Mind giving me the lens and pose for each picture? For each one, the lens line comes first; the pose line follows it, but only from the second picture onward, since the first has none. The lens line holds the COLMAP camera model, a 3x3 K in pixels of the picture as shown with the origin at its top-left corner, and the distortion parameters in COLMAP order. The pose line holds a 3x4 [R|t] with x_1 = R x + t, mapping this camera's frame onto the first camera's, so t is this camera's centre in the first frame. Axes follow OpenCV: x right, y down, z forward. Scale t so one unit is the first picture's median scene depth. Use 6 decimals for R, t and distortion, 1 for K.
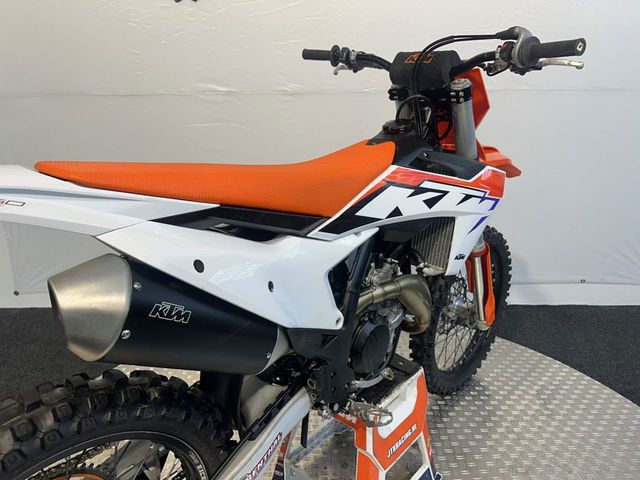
lens RADIAL K [[452.2, 0, 320.0], [0, 452.2, 240.0], [0, 0, 1]] dist [-0.002913, -0.007407]
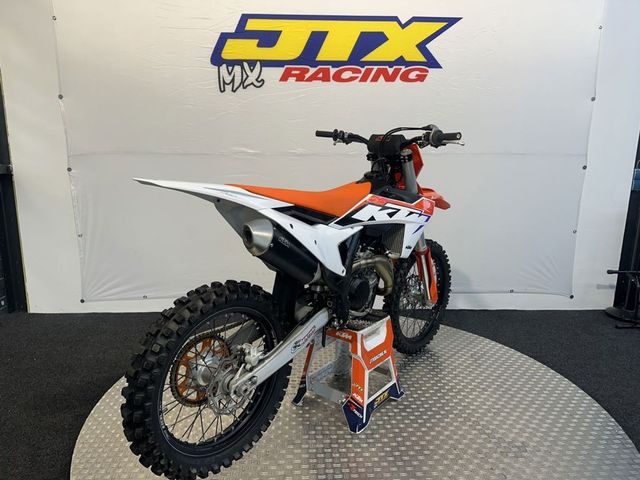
lens RADIAL K [[436.5, 0, 320.0], [0, 436.5, 240.0], [0, 0, 1]] dist [0.057187, -0.060255]
pose [[0.998948, 0.002406, 0.045789, -0.117380], [0.002948, 0.993184, -0.116519, 0.213069], [-0.045757, 0.116532, 0.992132, -0.701456]]
